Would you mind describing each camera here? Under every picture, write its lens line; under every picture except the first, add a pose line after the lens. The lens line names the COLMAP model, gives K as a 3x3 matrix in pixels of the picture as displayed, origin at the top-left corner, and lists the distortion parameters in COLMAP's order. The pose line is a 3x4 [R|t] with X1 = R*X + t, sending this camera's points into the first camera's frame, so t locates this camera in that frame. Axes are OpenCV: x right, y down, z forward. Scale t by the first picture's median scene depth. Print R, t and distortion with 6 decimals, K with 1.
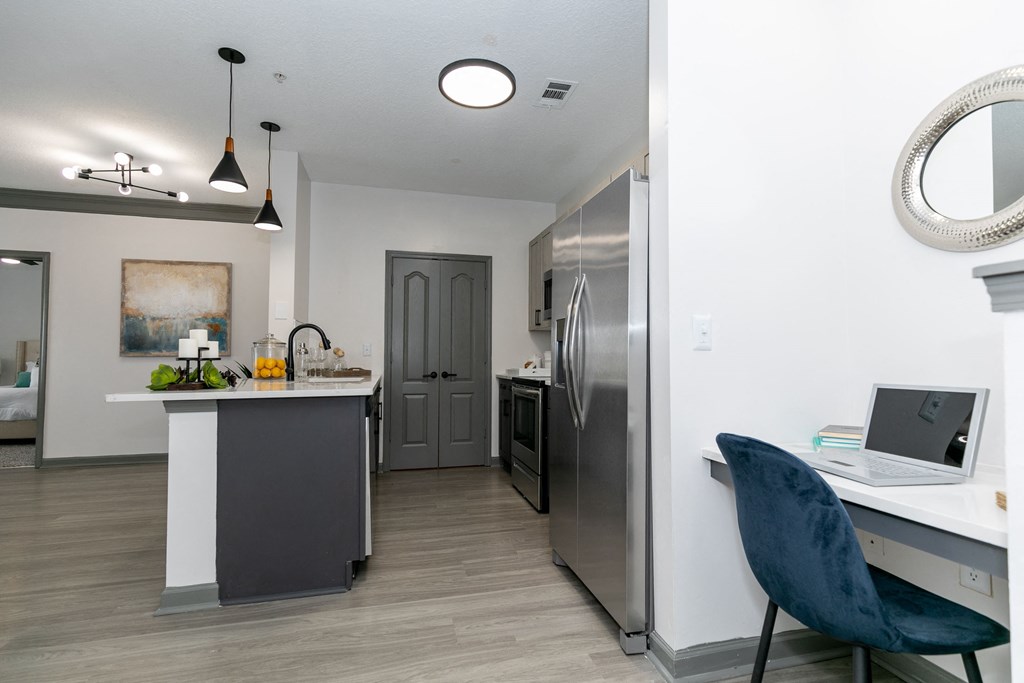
lens RADIAL K [[462.8, 0, 512.0], [0, 462.8, 341.5], [0, 0, 1]] dist [-0.001647, -0.000371]
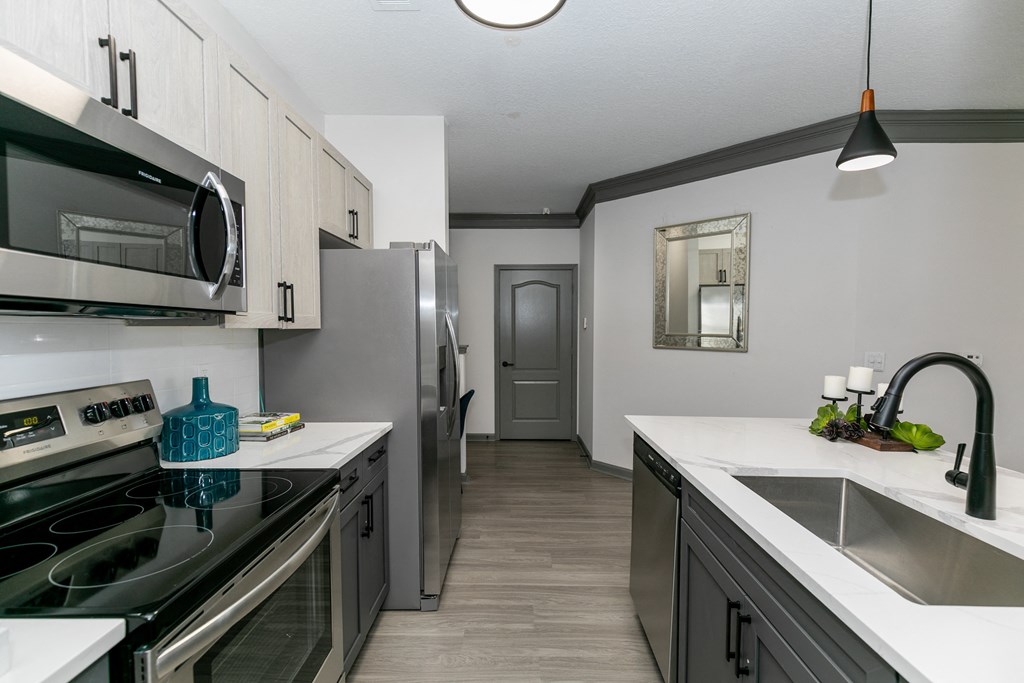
lens RADIAL K [[462.8, 0, 512.0], [0, 462.8, 341.5], [0, 0, 1]] dist [-0.001647, -0.000371]
pose [[-0.961883, -0.010578, 0.273257, -0.337556], [-0.011356, 0.999935, -0.001265, -0.064812], [-0.273226, -0.004320, -0.961940, 2.076696]]
